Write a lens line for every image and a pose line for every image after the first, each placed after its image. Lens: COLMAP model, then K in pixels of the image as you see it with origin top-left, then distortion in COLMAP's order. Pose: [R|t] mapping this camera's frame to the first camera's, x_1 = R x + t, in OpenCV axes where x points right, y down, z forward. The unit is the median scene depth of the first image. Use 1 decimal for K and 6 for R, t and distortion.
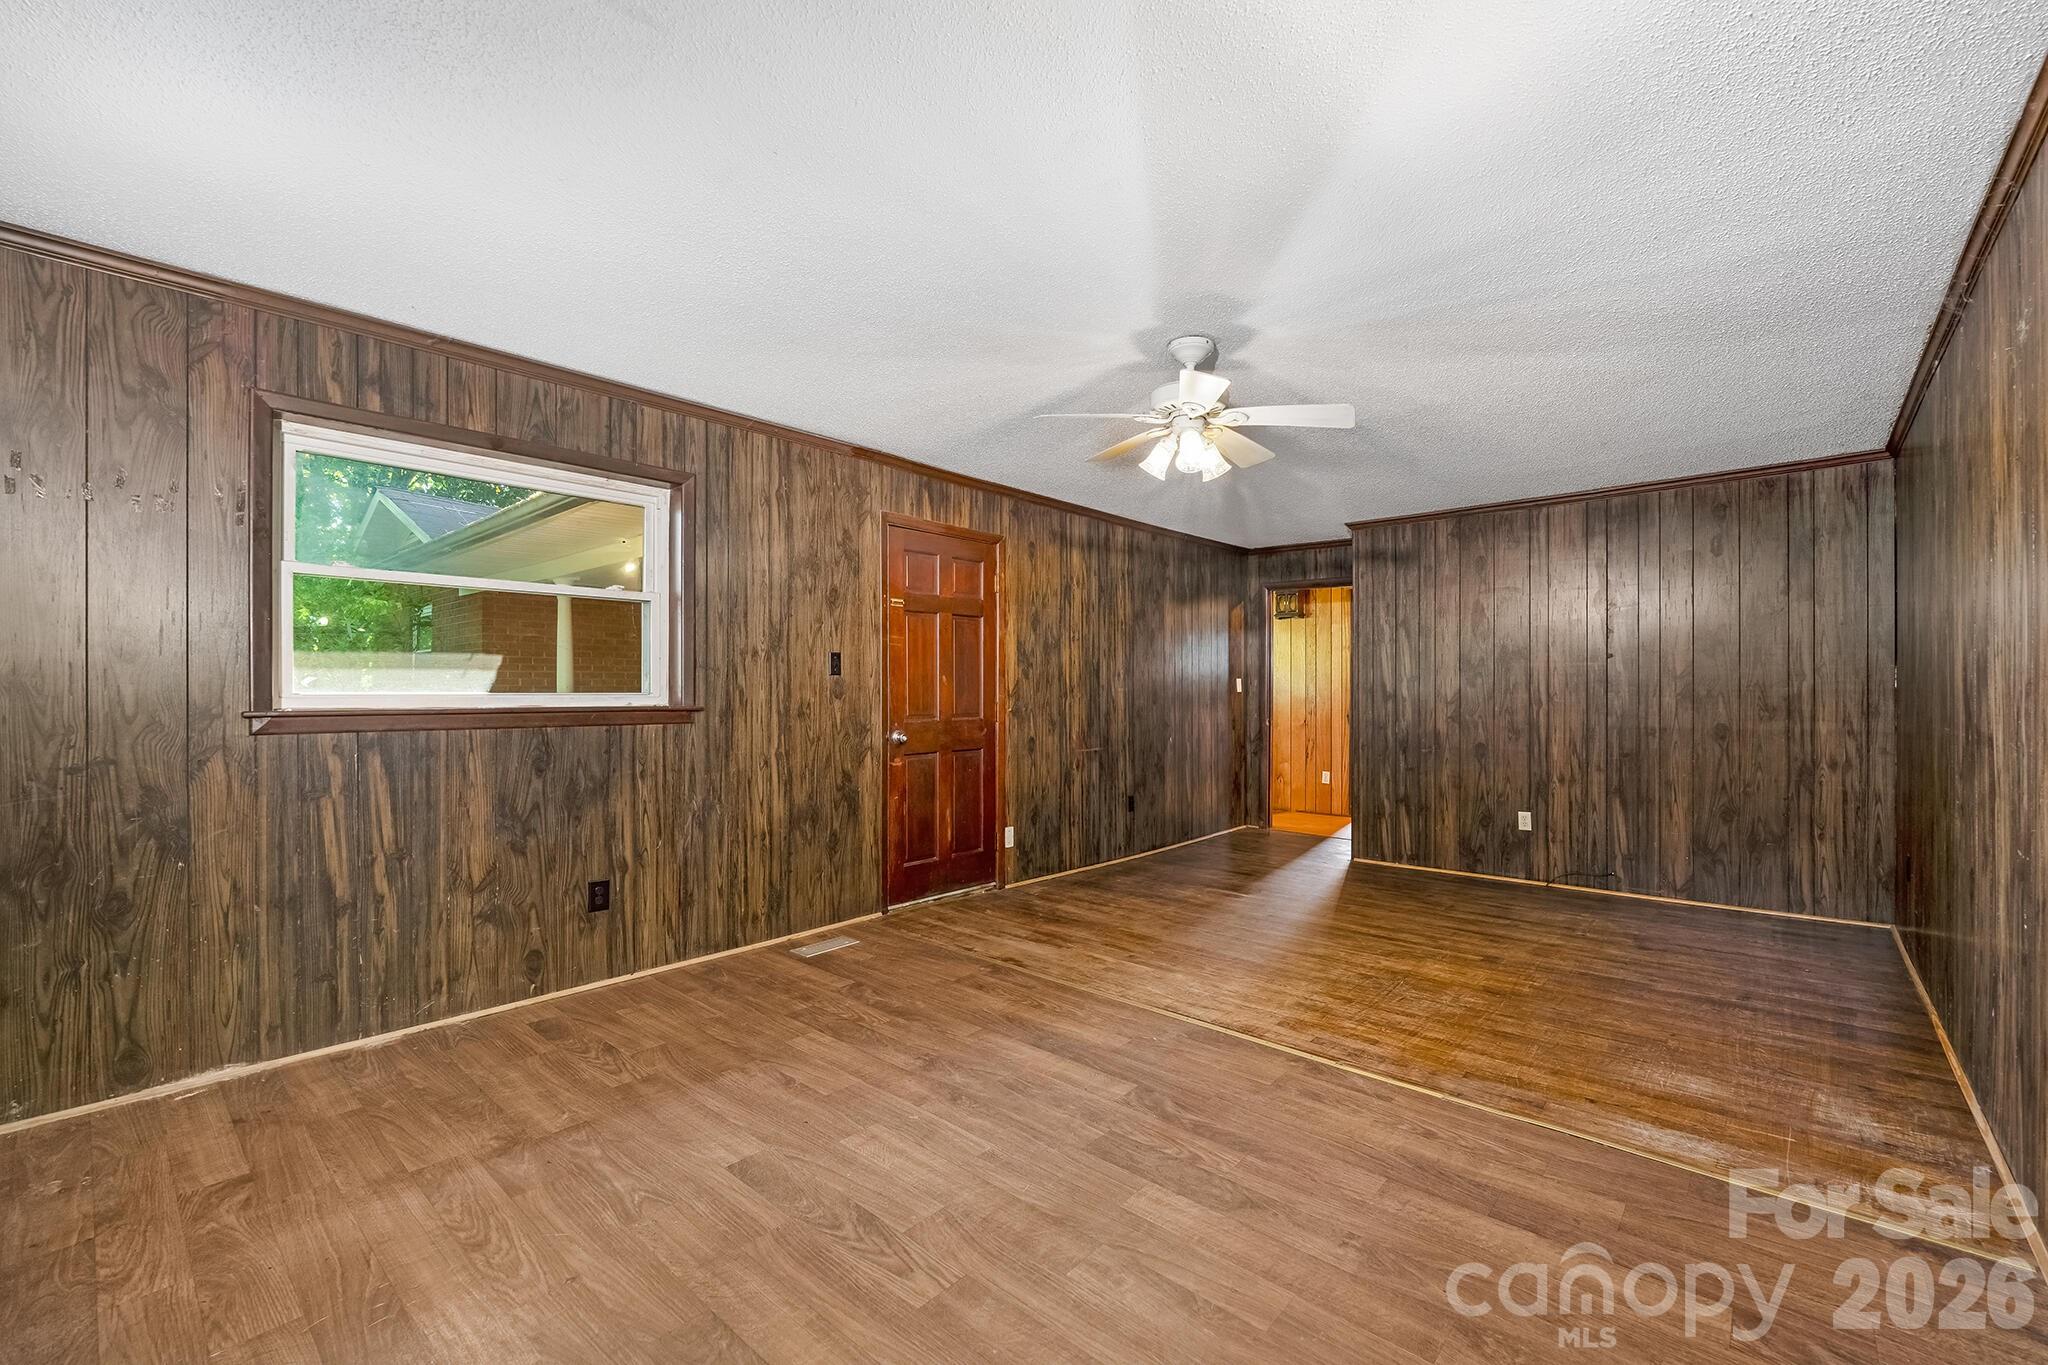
lens RADIAL K [[845.9, 0, 1027.4], [0, 845.9, 680.2], [0, 0, 1]] dist [-0.013701, -0.000416]
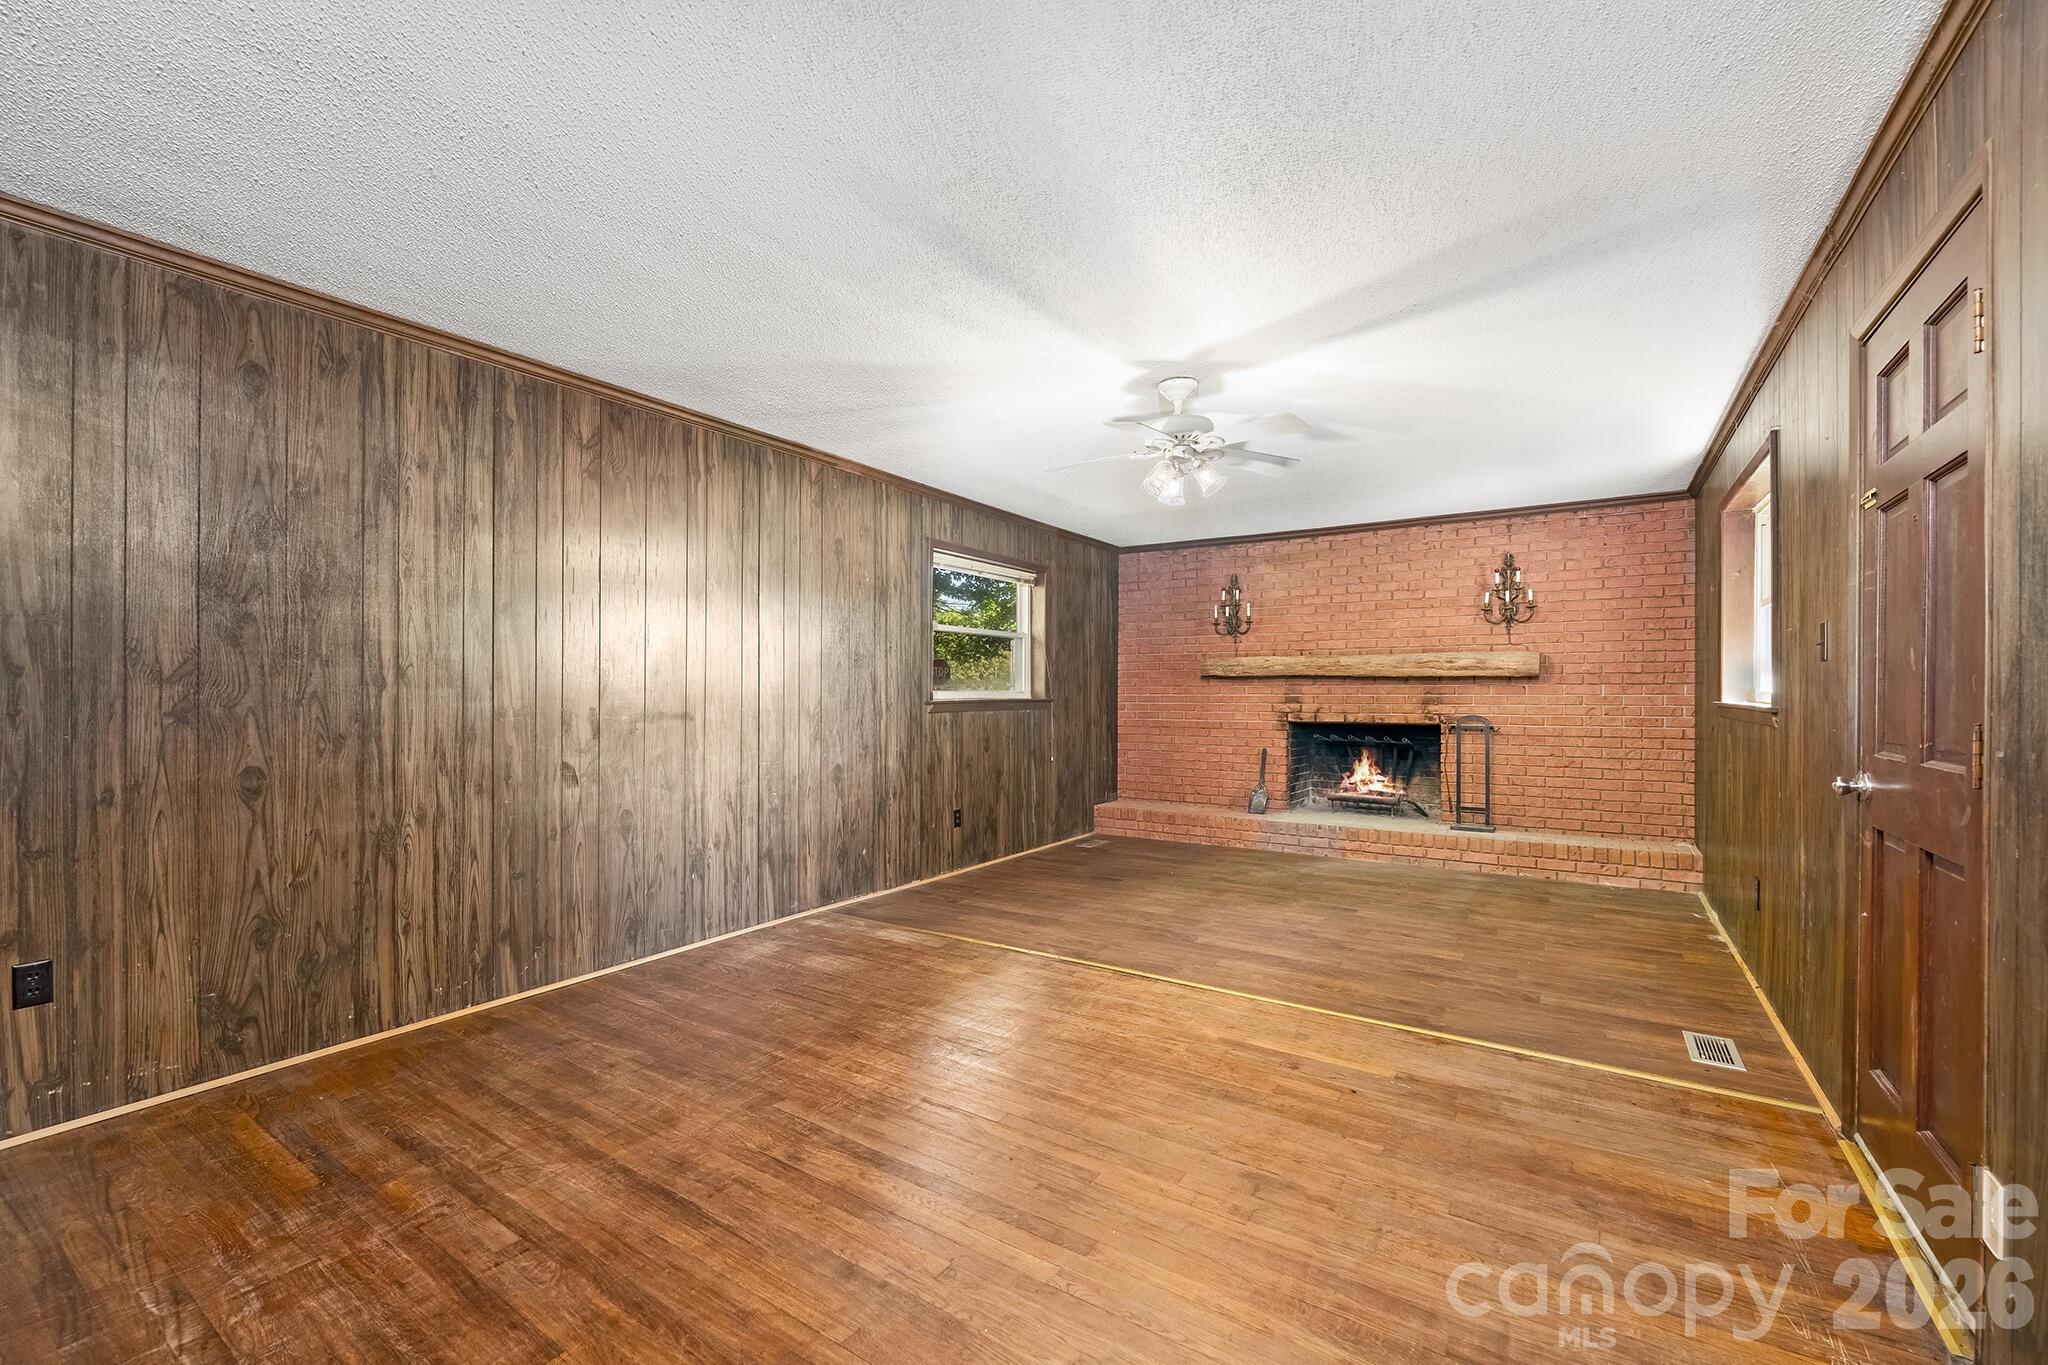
lens RADIAL K [[845.9, 0, 1016.5], [0, 845.9, 693.2], [0, 0, 1]] dist [-0.013701, -0.000416]
pose [[-0.988902, -0.001777, -0.148558, 0.529275], [-0.000502, 0.999963, -0.008619, 0.028263], [0.148568, -0.008449, -0.988866, 1.928672]]
